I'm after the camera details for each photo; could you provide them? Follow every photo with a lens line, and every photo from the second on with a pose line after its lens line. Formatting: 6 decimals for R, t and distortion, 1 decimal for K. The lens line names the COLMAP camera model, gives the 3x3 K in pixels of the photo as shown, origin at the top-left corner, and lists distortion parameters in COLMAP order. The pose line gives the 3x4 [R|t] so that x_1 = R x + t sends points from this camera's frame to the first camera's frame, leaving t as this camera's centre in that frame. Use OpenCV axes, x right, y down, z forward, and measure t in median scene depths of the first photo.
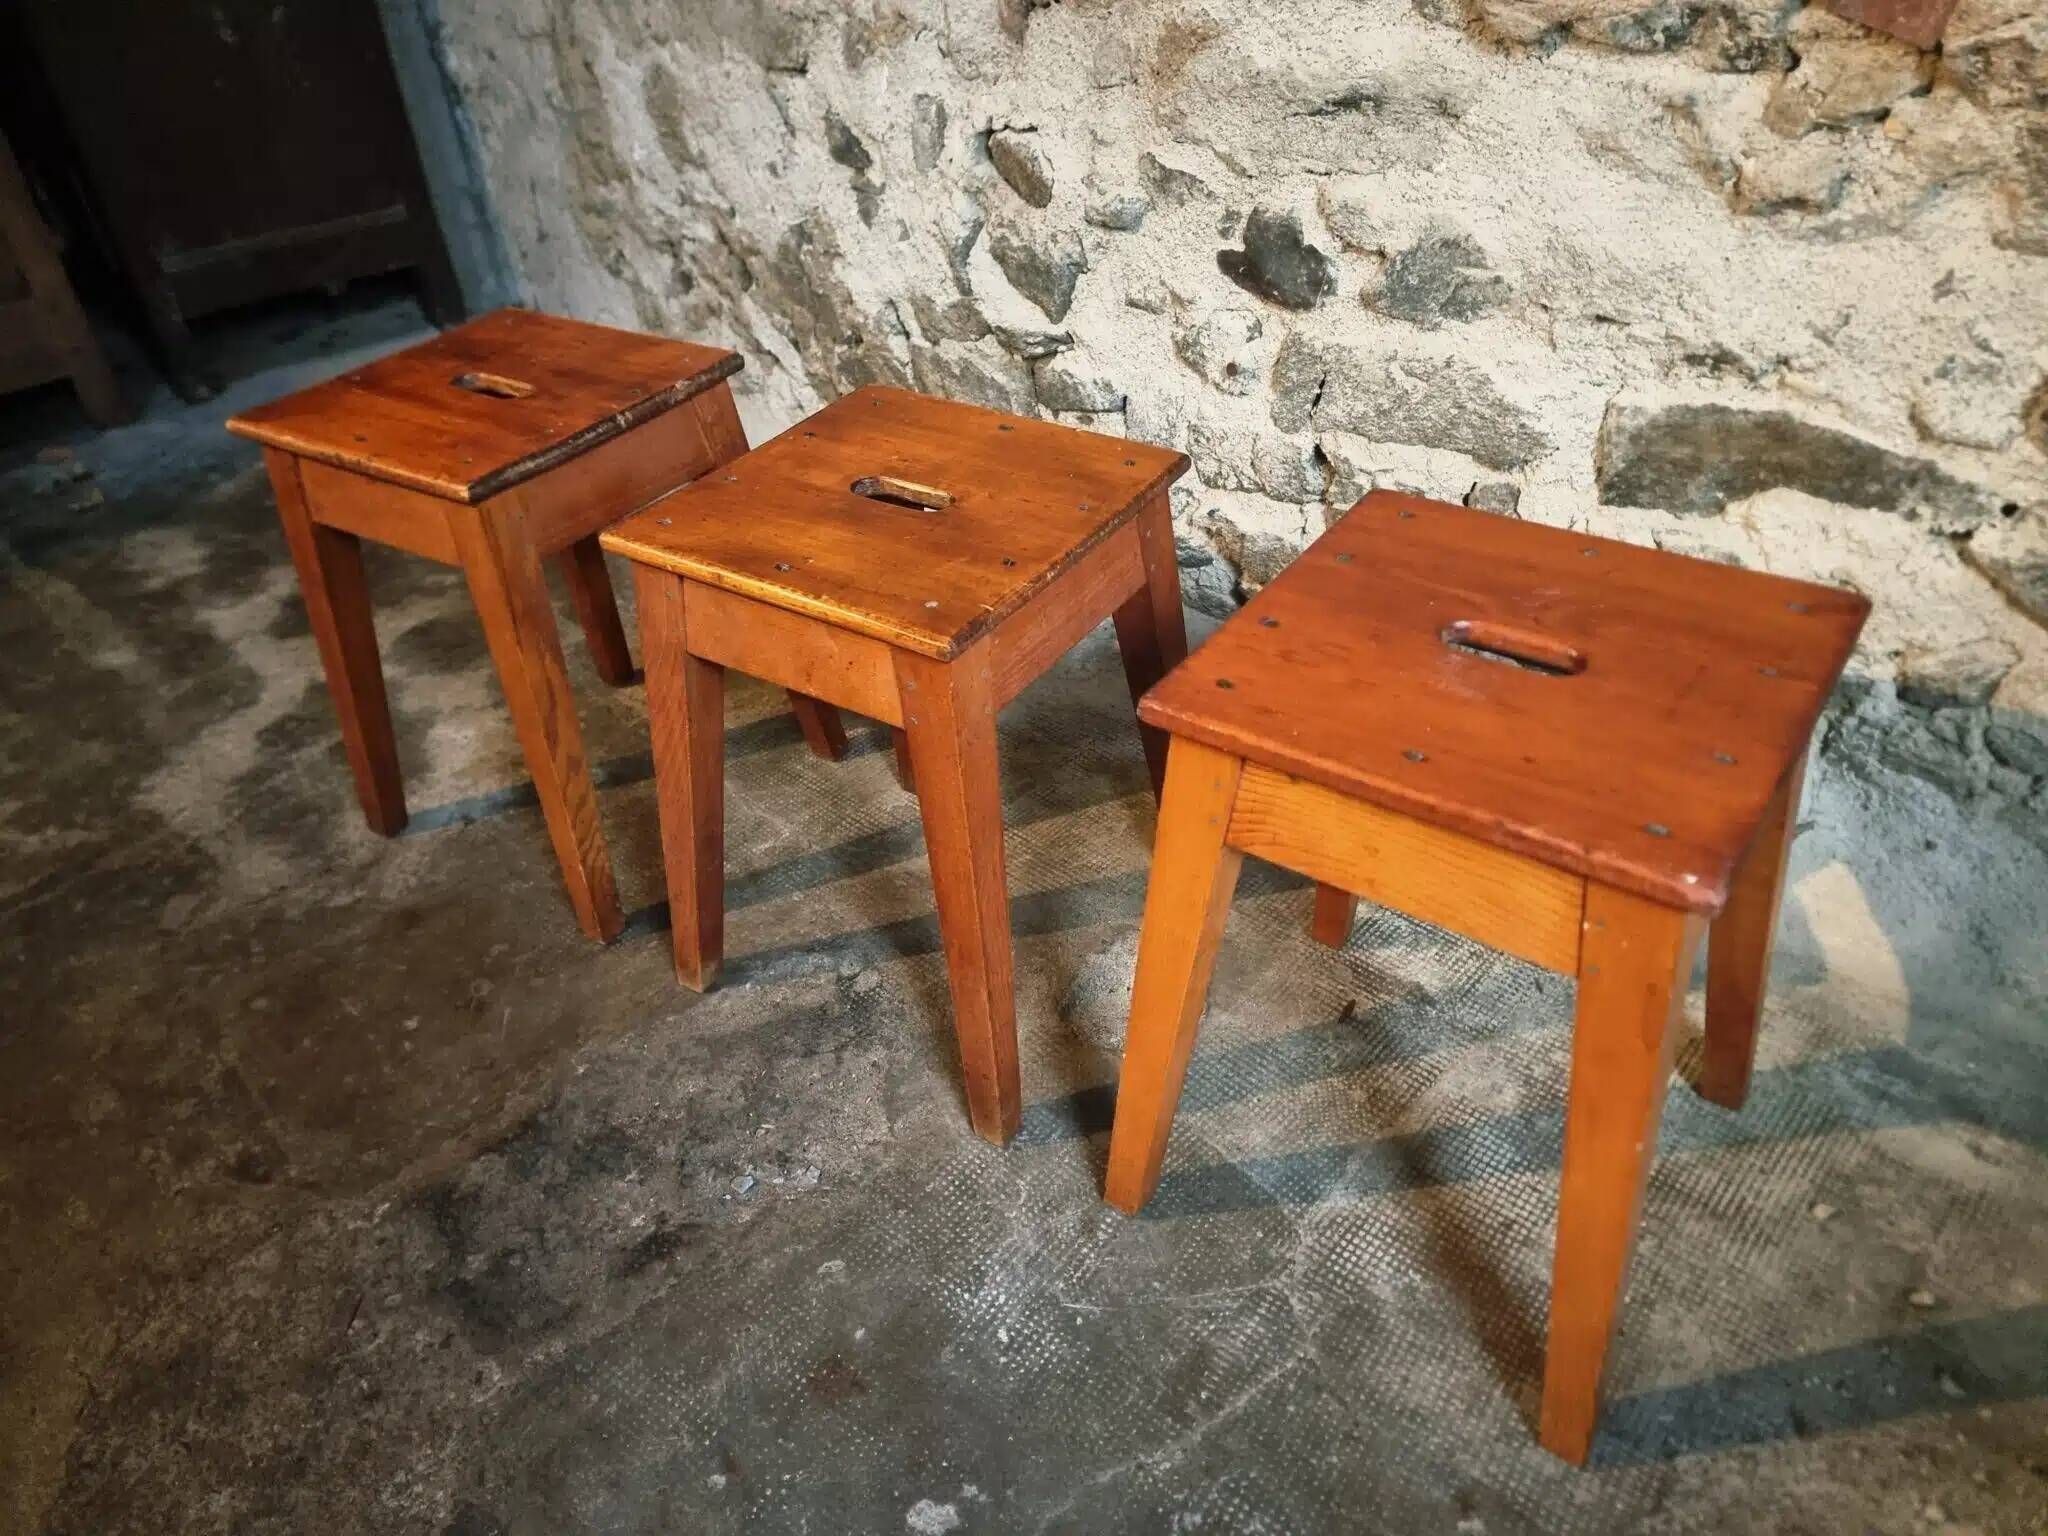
lens RADIAL K [[1440.4, 0, 1028.2], [0, 1440.4, 774.4], [0, 0, 1]] dist [0.069703, -0.050907]
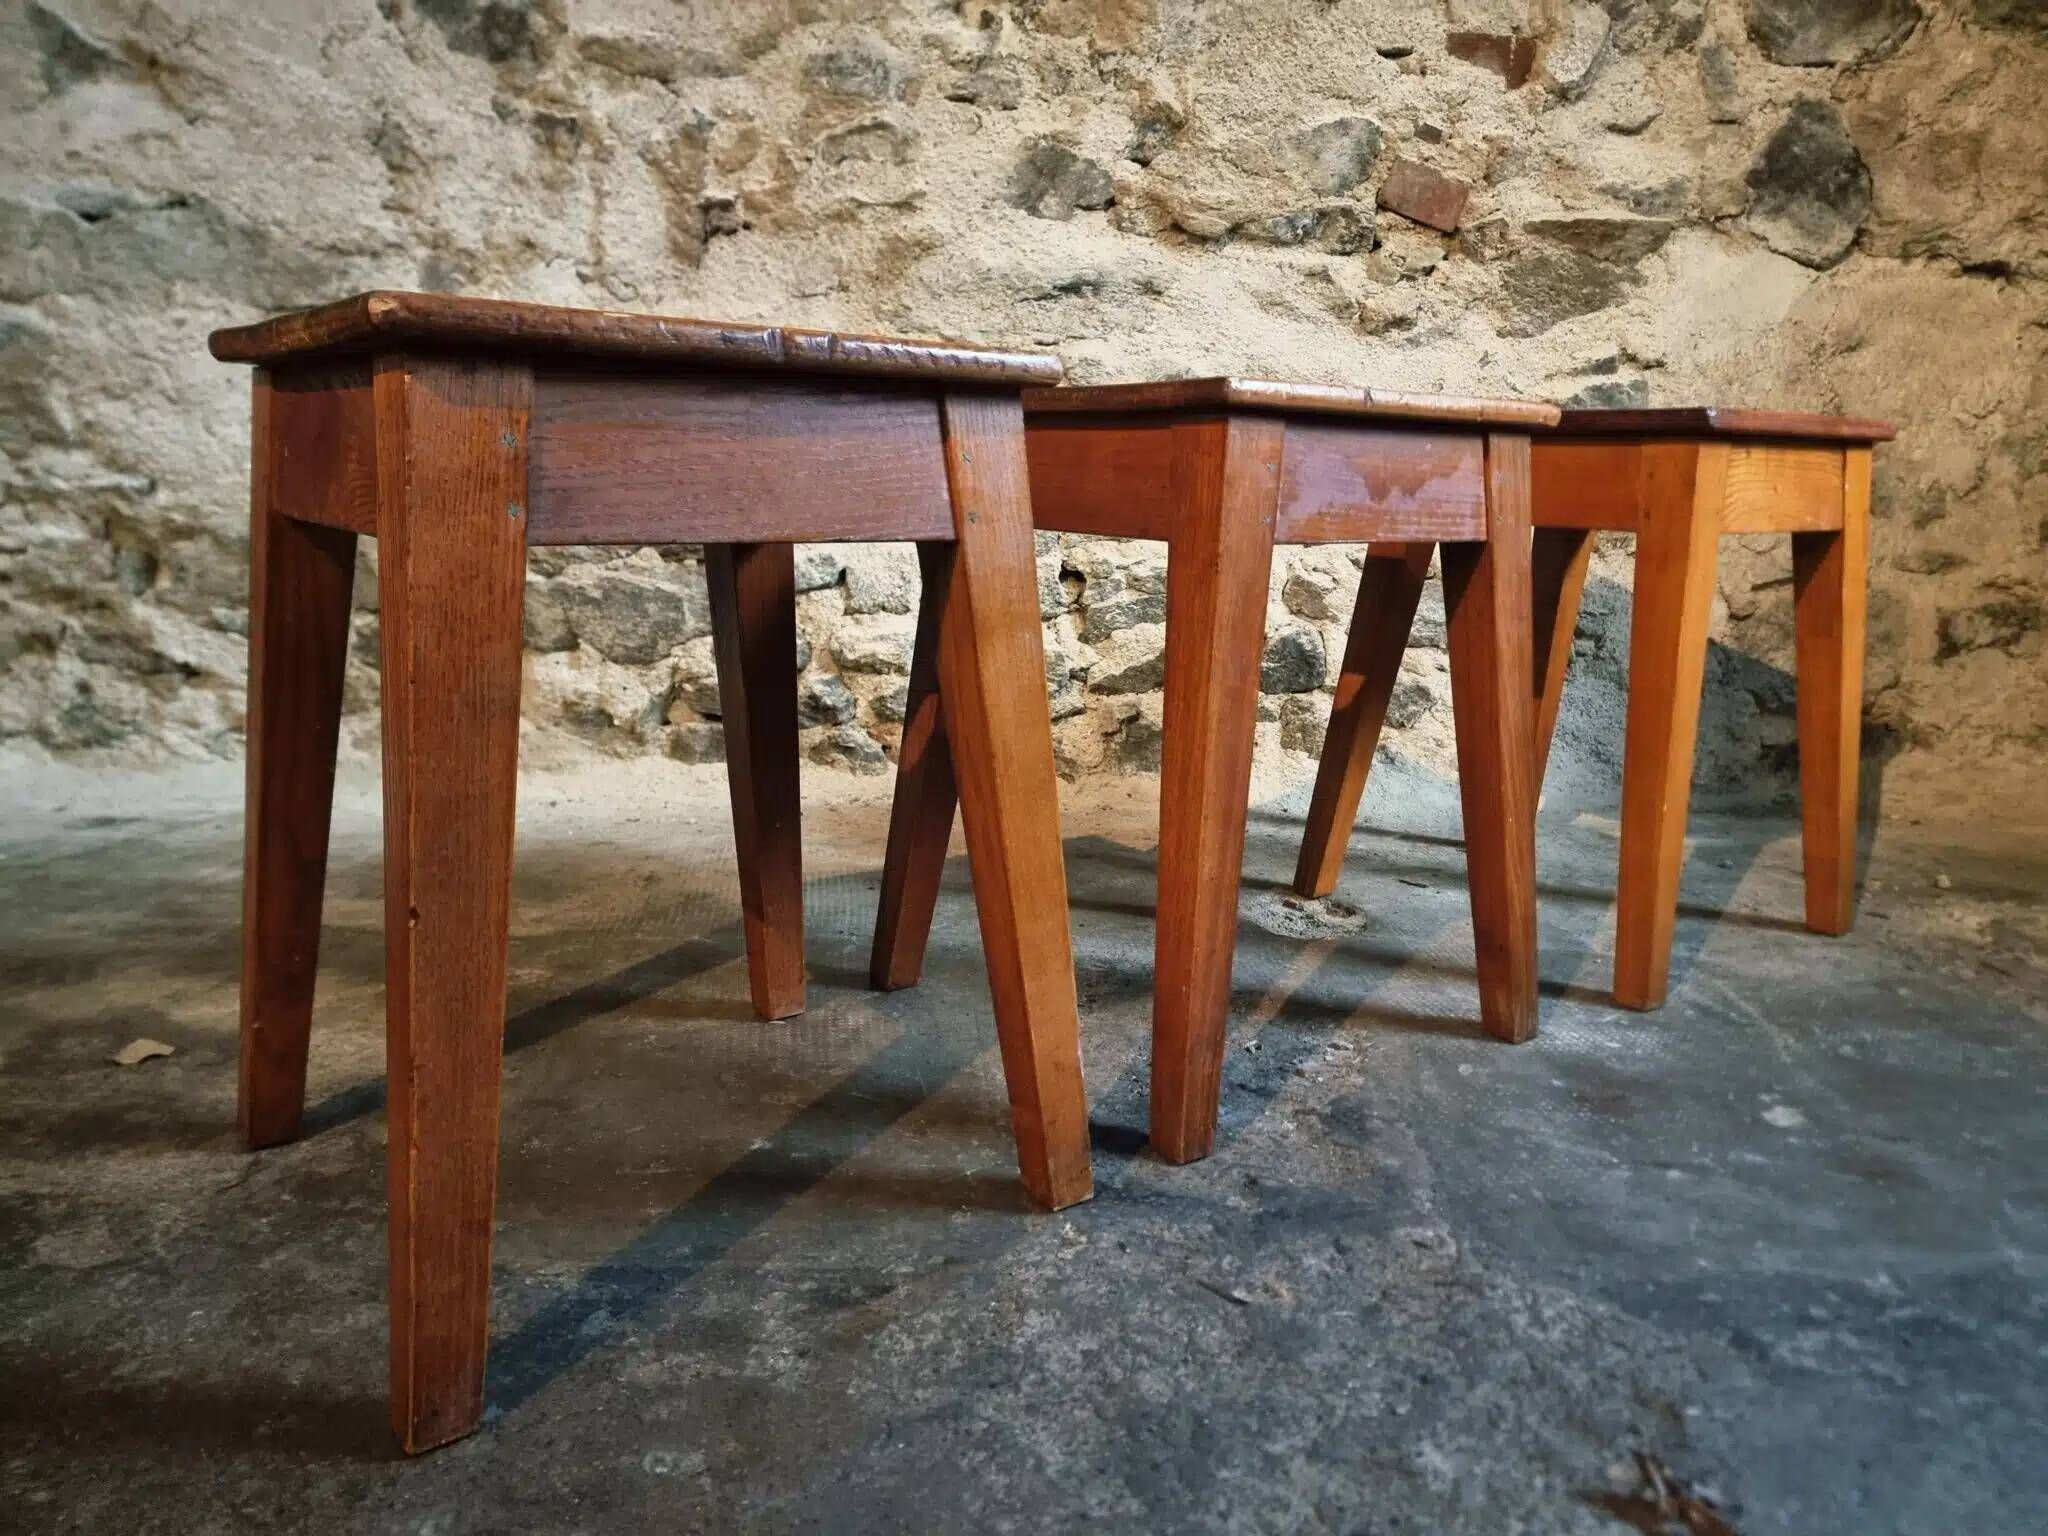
lens RADIAL K [[1432.0, 0, 1050.9], [0, 1432.0, 778.2], [0, 0, 1]] dist [0.065874, -0.062926]
pose [[0.627512, -0.083649, 0.774100, -0.780523], [0.412268, 0.879100, -0.239204, 0.220201], [-0.660502, 0.469240, 0.586132, 0.418595]]
